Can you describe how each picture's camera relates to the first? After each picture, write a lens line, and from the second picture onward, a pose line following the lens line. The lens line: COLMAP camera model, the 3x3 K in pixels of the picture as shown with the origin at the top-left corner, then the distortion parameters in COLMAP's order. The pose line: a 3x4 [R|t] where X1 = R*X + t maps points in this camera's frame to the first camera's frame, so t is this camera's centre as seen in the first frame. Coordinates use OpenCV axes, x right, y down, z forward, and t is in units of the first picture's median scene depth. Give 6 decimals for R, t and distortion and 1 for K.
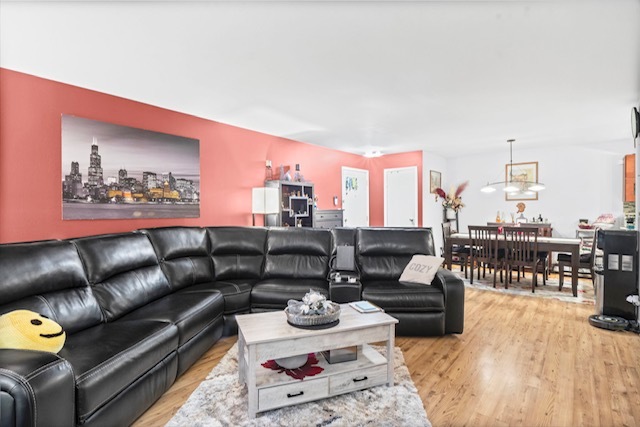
lens RADIAL K [[312.8, 0, 320.0], [0, 312.8, 213.5], [0, 0, 1]] dist [0.000236, -0.000302]
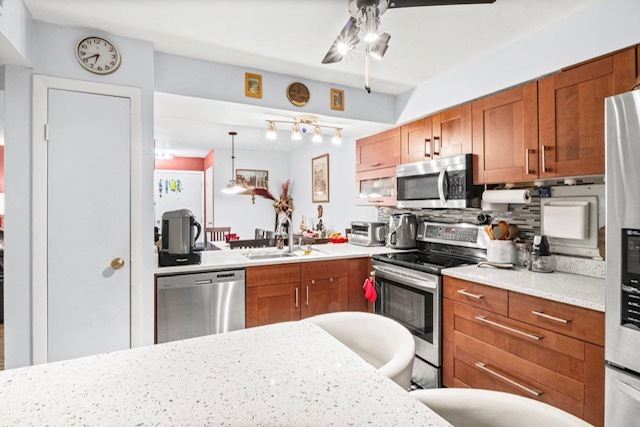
lens RADIAL K [[319.8, 0, 313.6], [0, 319.8, 207.7], [0, 0, 1]] dist [0.000845, 0.000564]
pose [[0.910840, 0.011159, -0.412610, 0.997807], [-0.016607, 0.999816, -0.009621, -0.021168], [0.412426, 0.015616, 0.910857, 0.249302]]
